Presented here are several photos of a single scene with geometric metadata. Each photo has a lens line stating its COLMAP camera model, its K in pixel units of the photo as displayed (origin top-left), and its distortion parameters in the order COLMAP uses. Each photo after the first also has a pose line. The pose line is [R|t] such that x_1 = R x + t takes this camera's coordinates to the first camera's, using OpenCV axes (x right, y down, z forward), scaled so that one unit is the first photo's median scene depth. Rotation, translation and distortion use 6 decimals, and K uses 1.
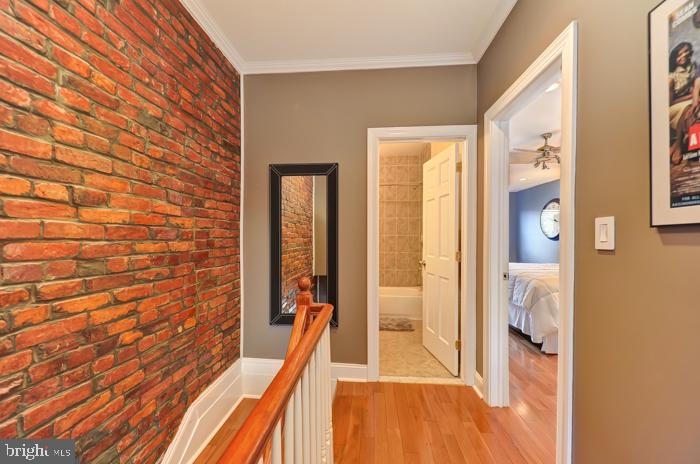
lens RADIAL K [[273.8, 0, 349.6], [0, 273.8, 237.6], [0, 0, 1]] dist [0.002611, -0.000009]
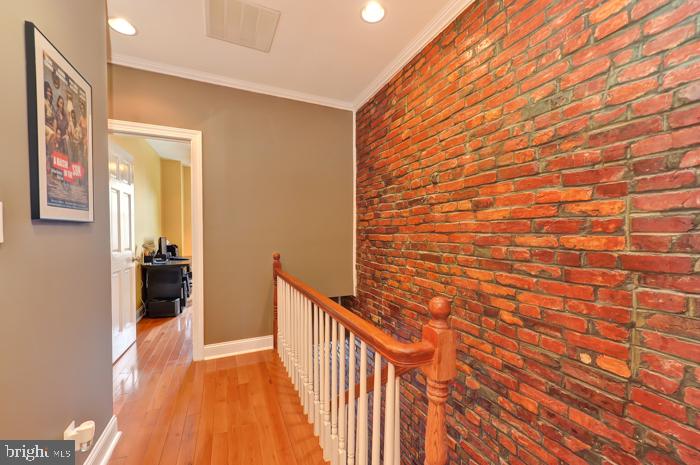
lens RADIAL K [[273.8, 0, 349.6], [0, 273.8, 238.1], [0, 0, 1]] dist [0.002611, -0.000009]
pose [[-0.872678, 0.007844, -0.488233, 0.325413], [-0.000381, 0.999860, 0.016746, 0.011158], [0.488295, 0.014800, -0.872553, 1.618547]]
